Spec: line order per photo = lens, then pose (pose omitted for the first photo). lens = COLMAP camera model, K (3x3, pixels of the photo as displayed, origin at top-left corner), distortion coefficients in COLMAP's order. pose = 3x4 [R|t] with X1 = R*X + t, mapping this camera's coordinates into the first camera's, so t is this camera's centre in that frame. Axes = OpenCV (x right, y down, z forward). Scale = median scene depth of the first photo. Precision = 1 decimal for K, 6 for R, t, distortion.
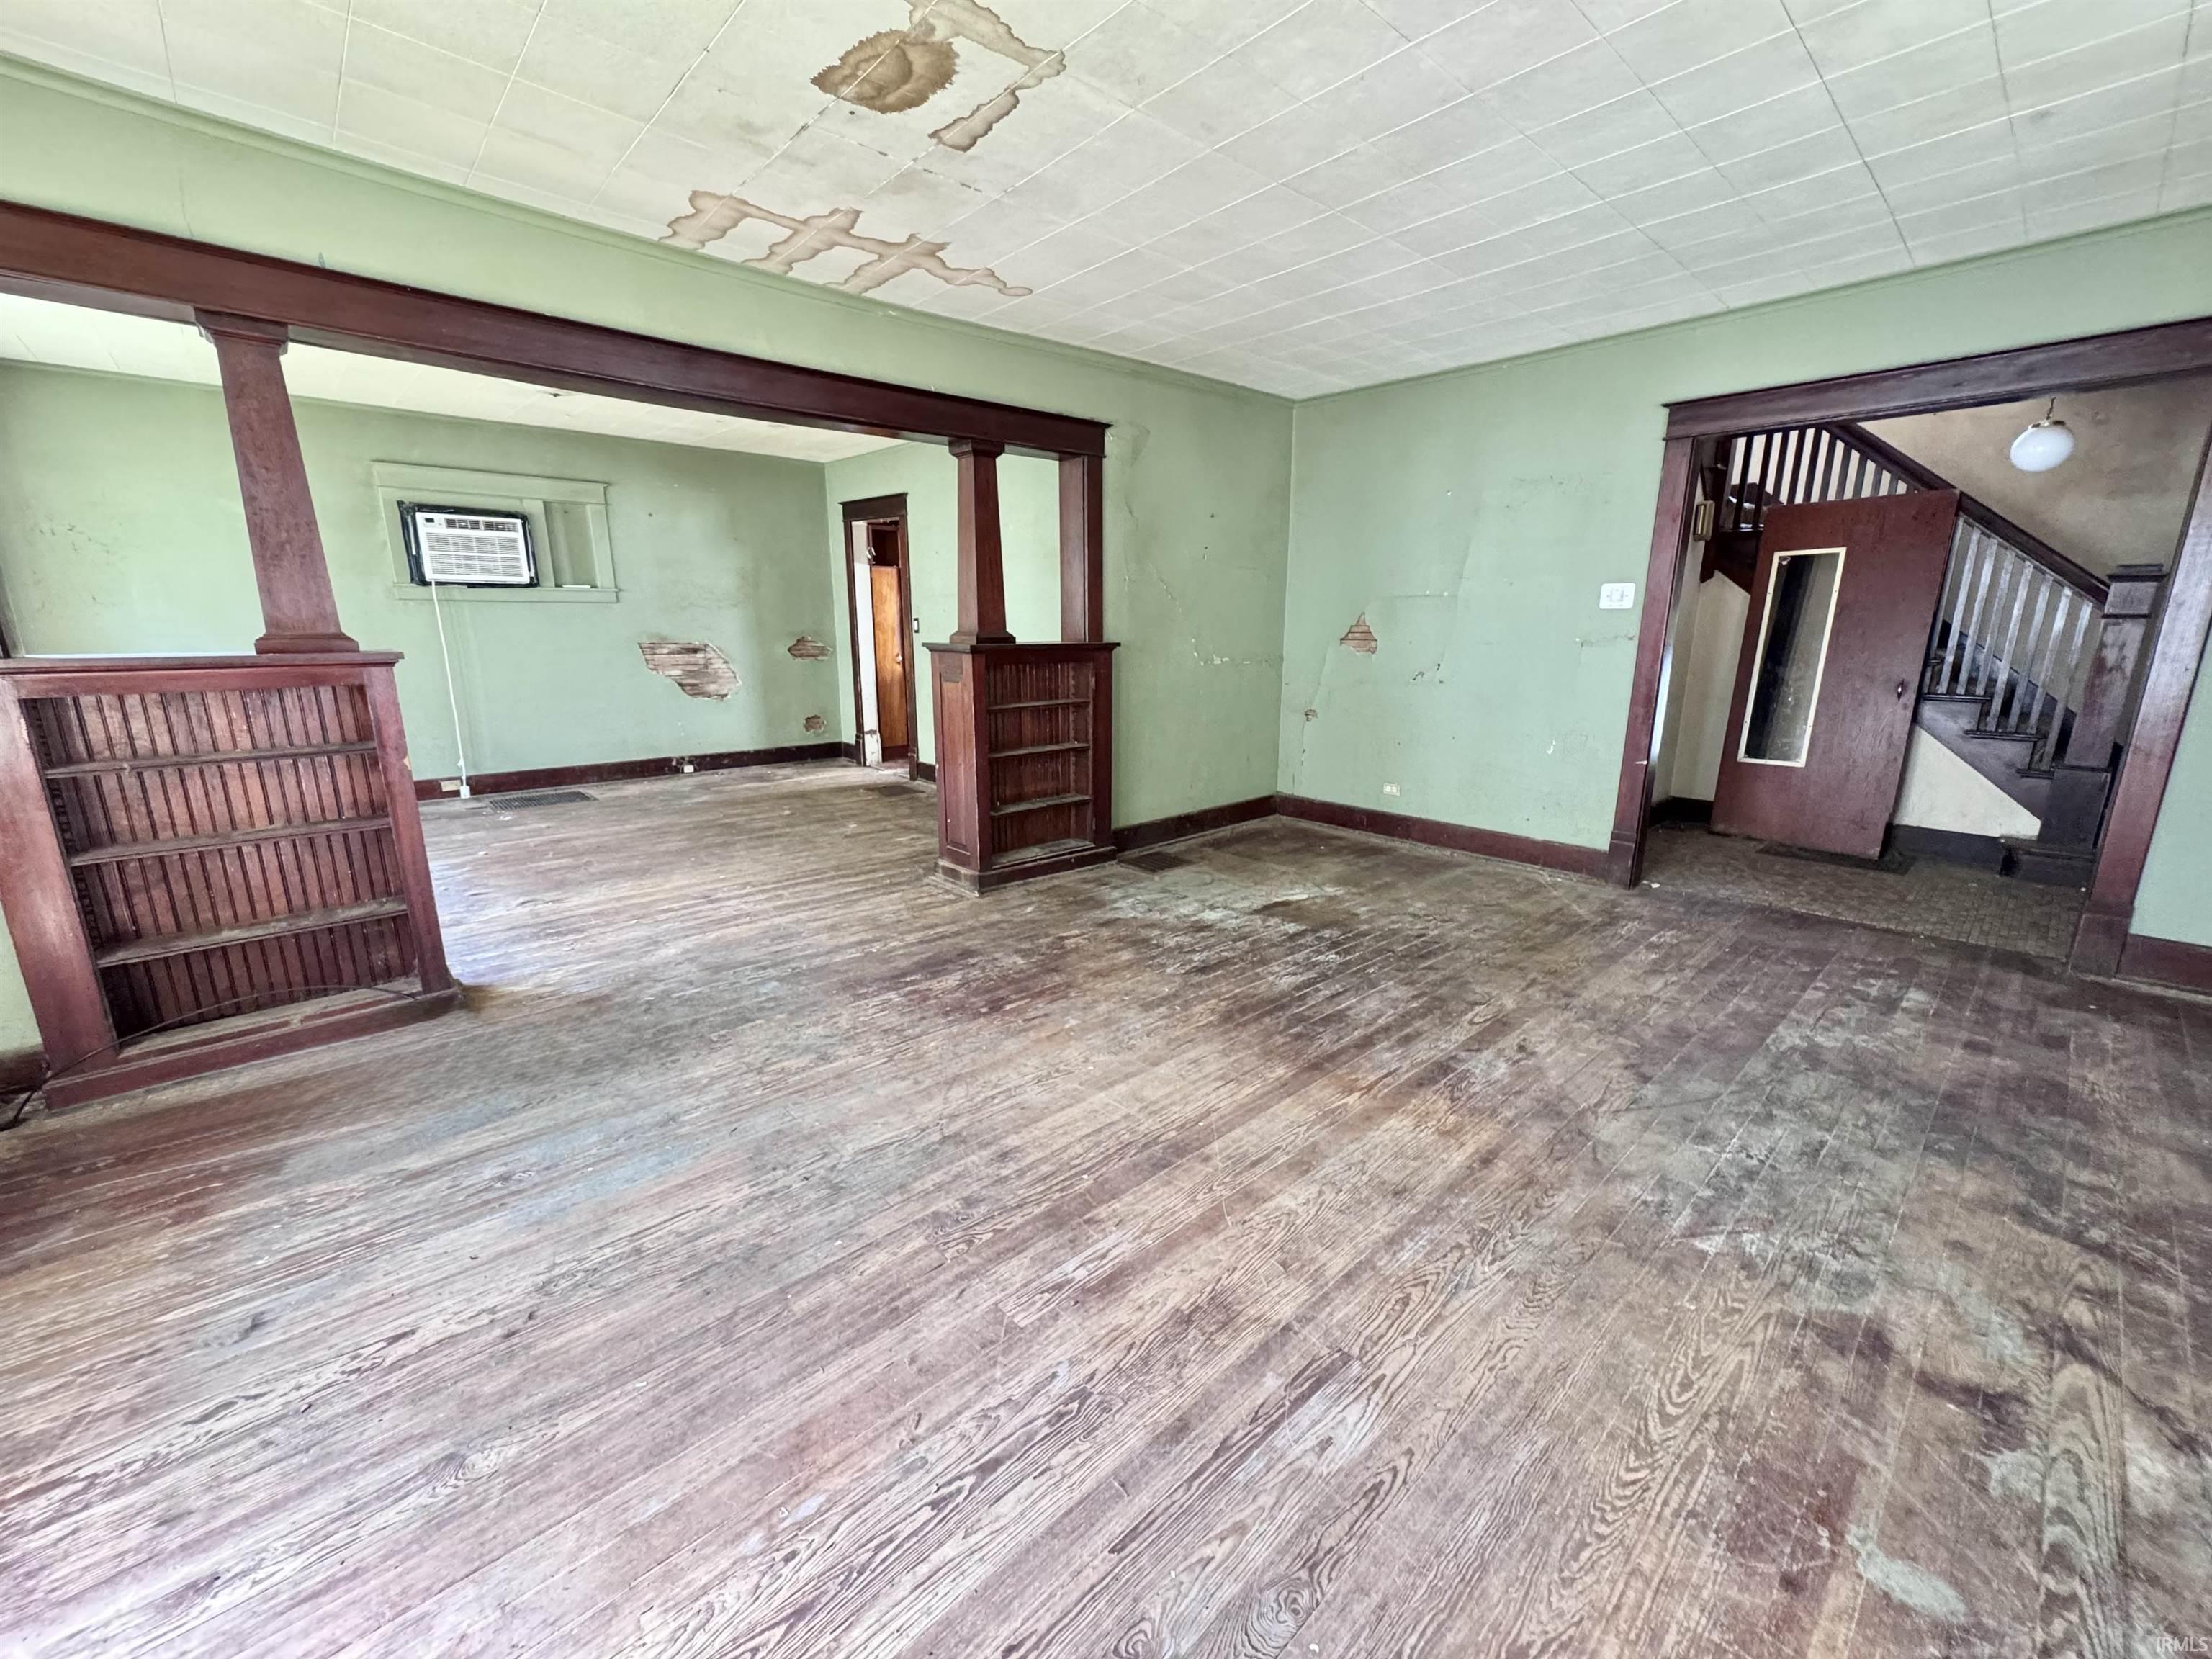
lens RADIAL K [[884.2, 0, 1106.0], [0, 884.2, 829.5], [0, 0, 1]] dist [-0.002725, 0.000288]
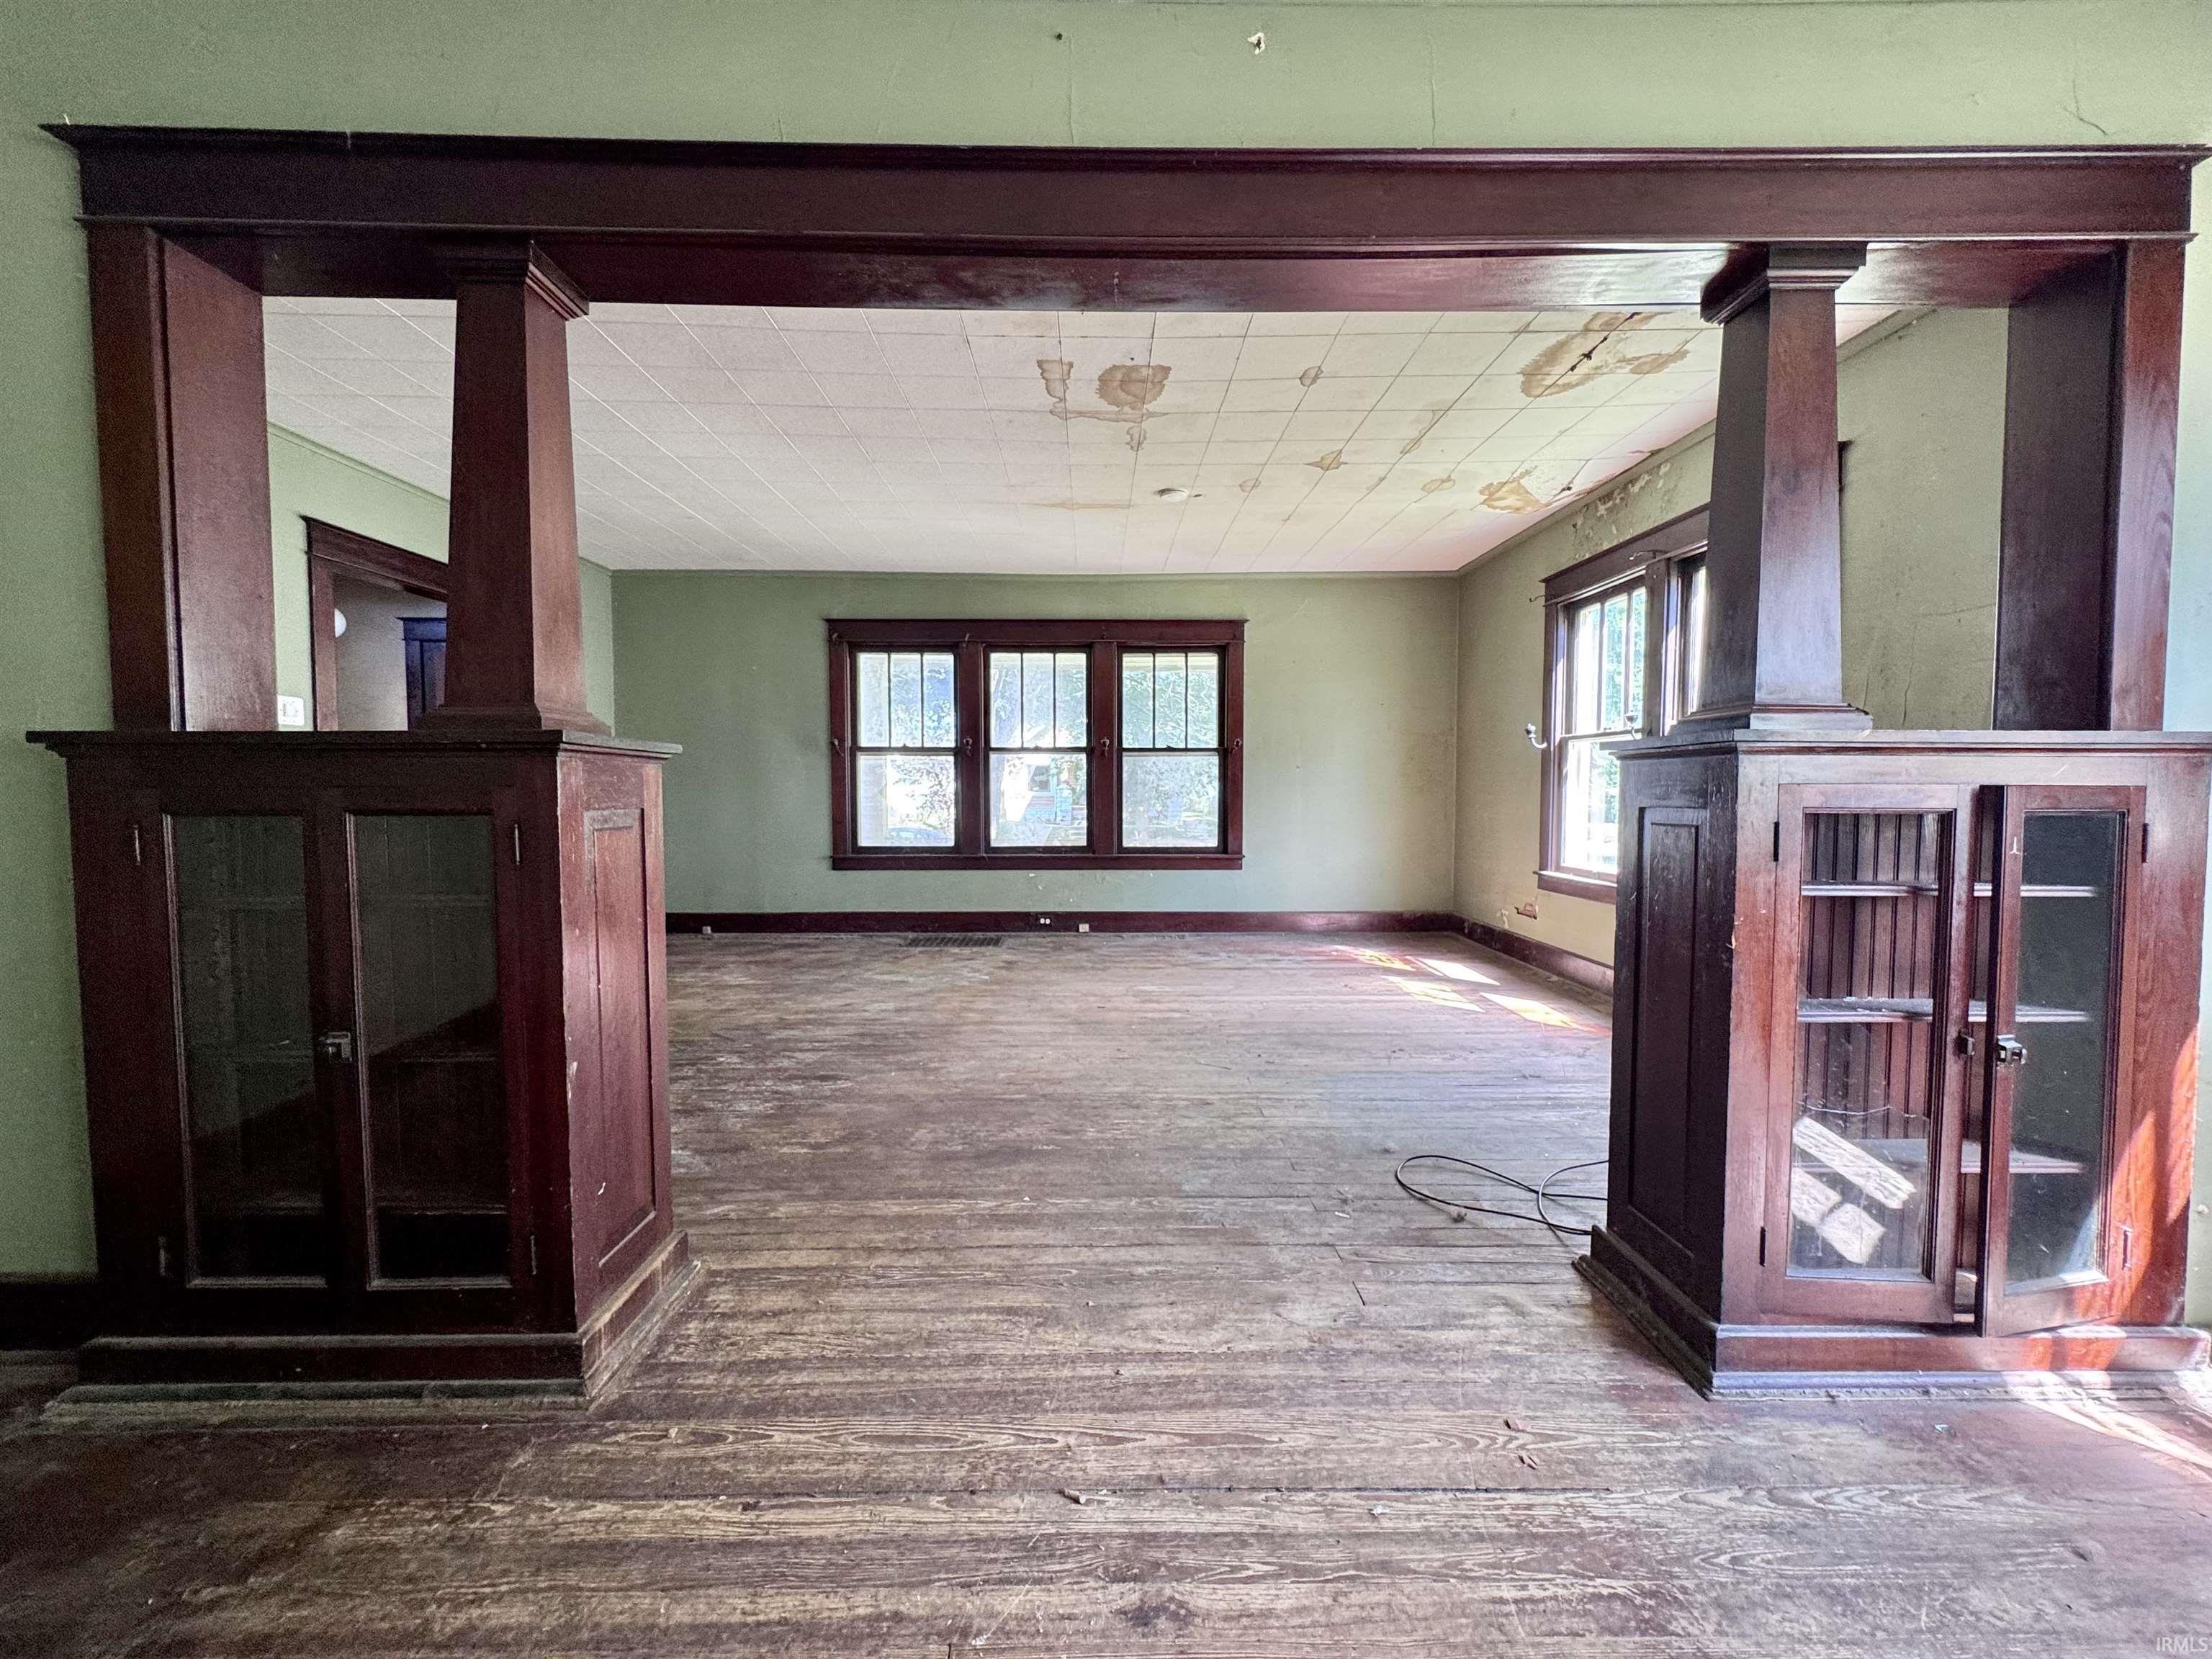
lens RADIAL K [[884.2, 0, 1106.0], [0, 884.2, 829.5], [0, 0, 1]] dist [-0.002725, 0.000288]
pose [[-0.745857, -0.031625, 0.665355, -0.703307], [0.149144, 0.965583, 0.213084, -0.249451], [-0.649194, 0.258164, -0.715471, 1.300051]]
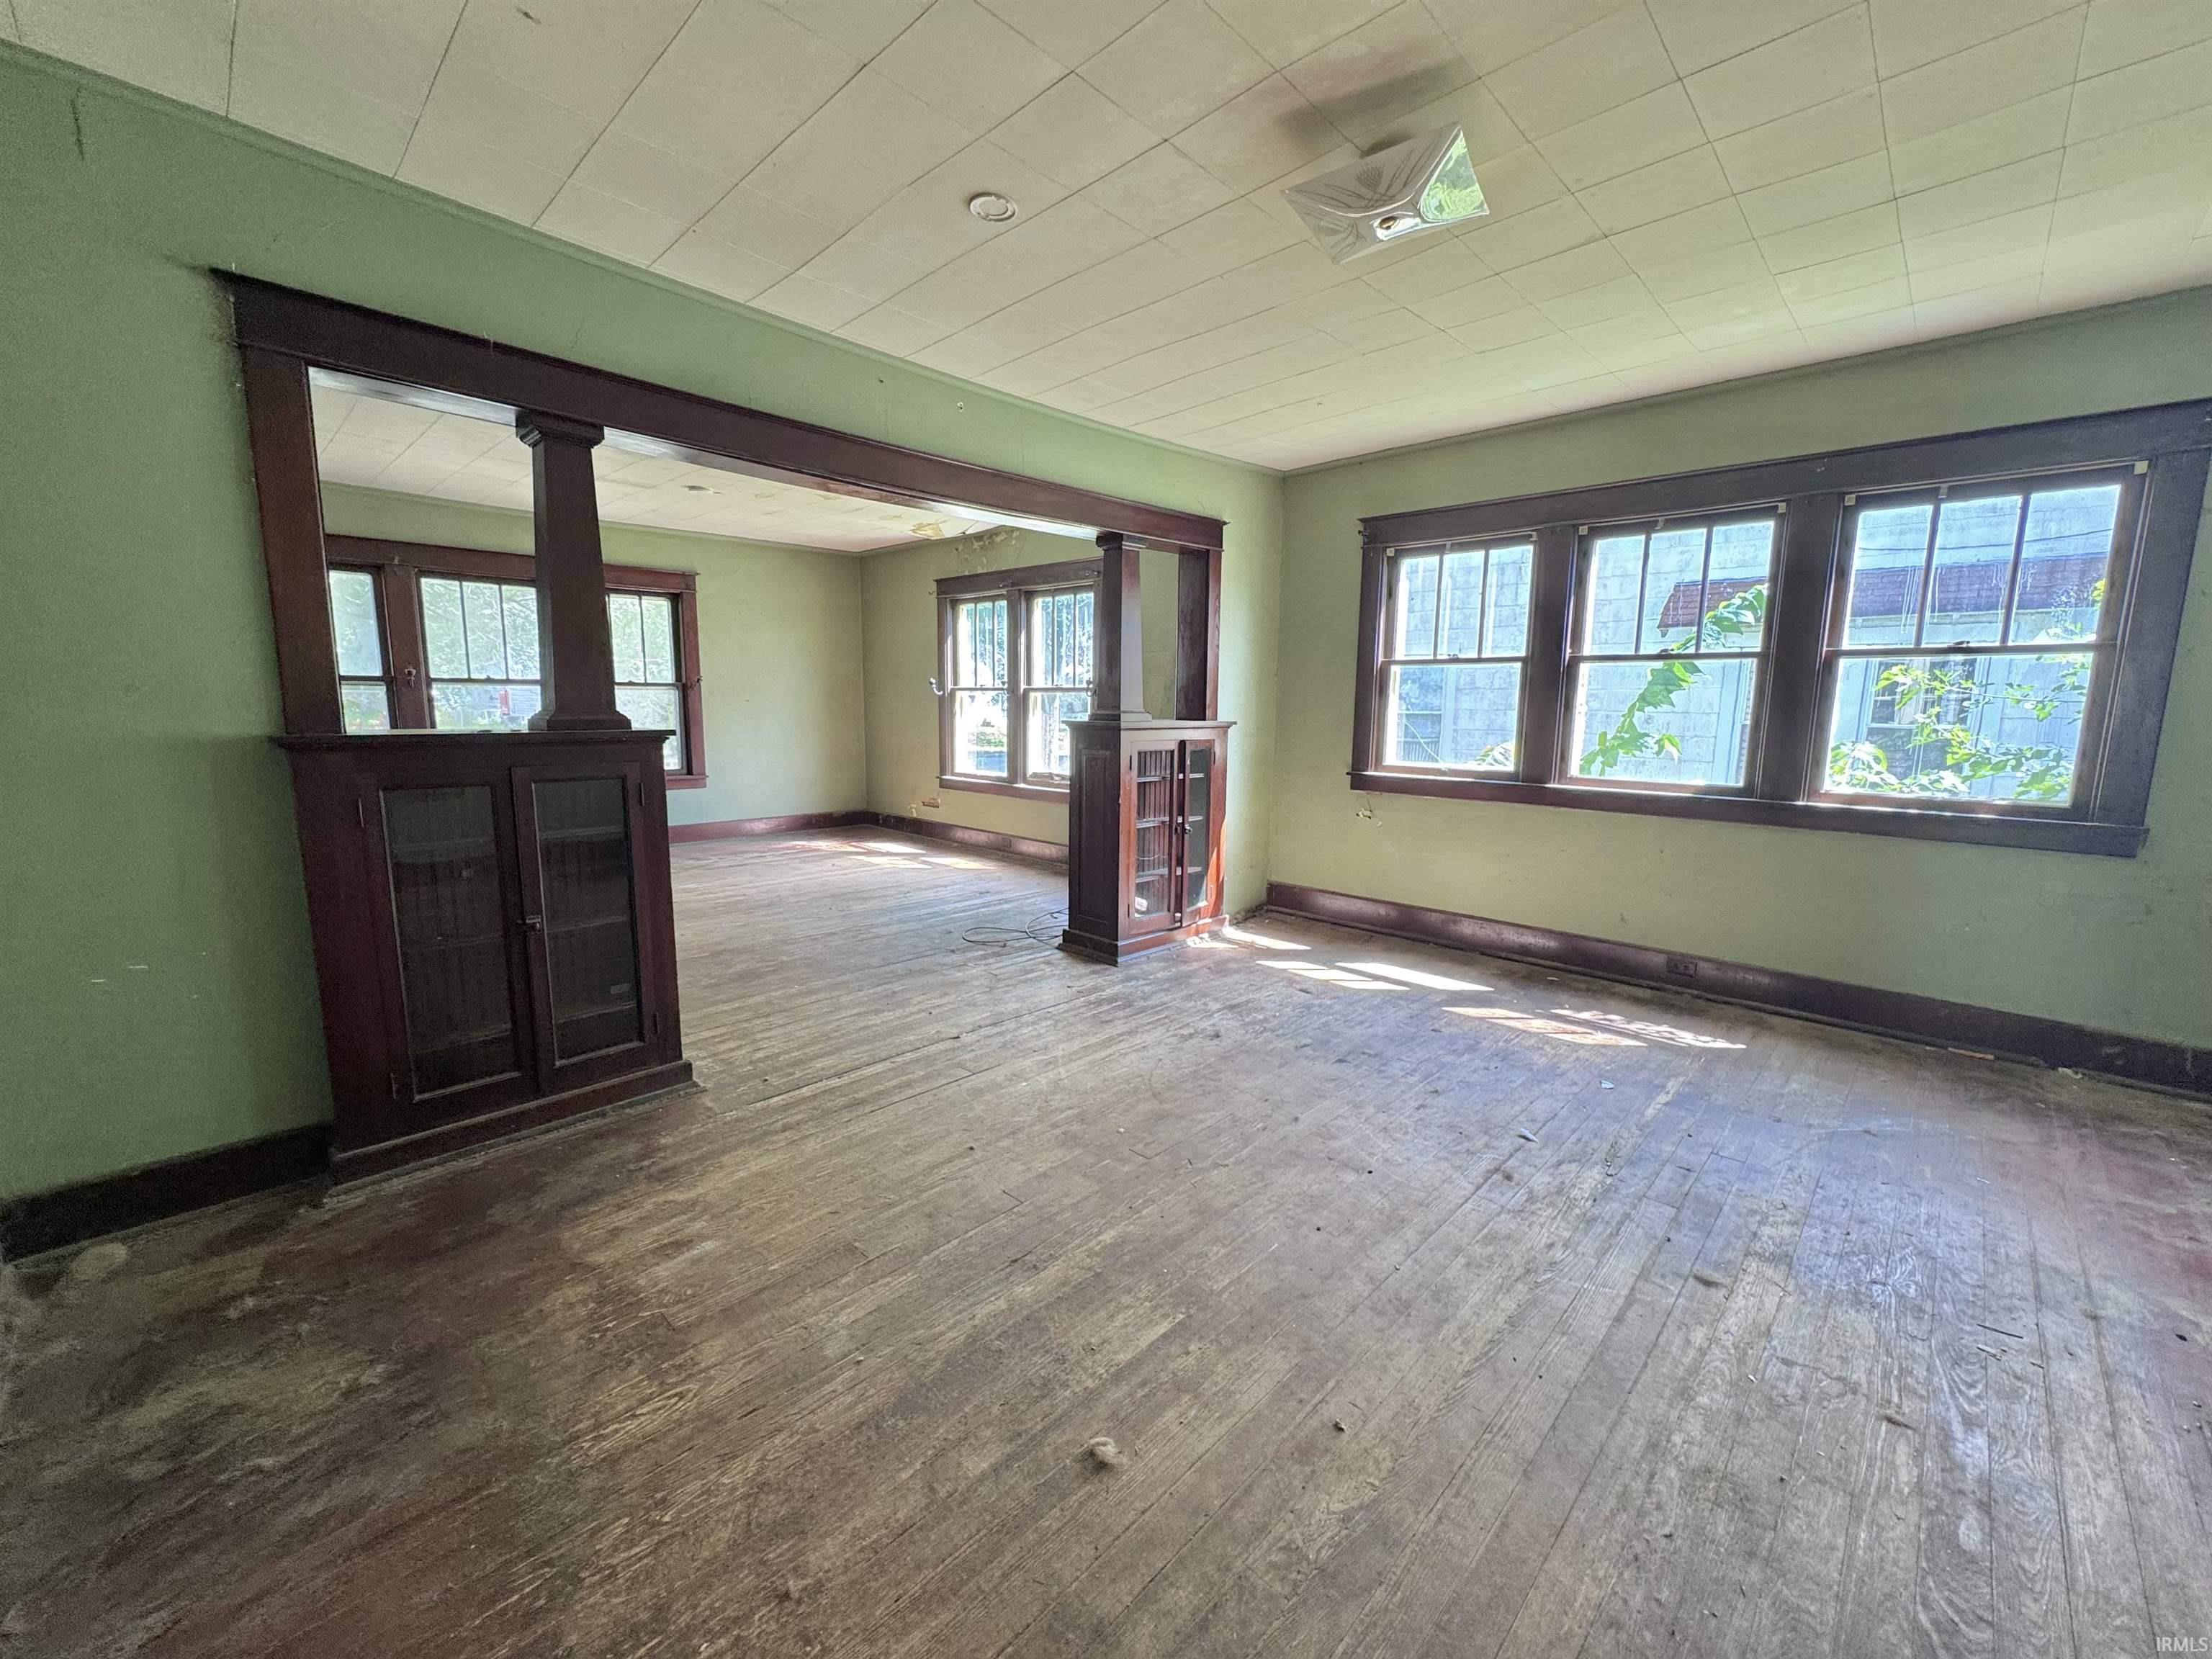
lens RADIAL K [[884.2, 0, 1106.0], [0, 884.2, 829.5], [0, 0, 1]] dist [-0.002725, 0.000288]
pose [[-0.998190, -0.005205, -0.059918, -0.559189], [-0.026742, 0.930764, 0.364642, -0.447138], [0.053871, 0.365584, -0.929218, 1.900123]]
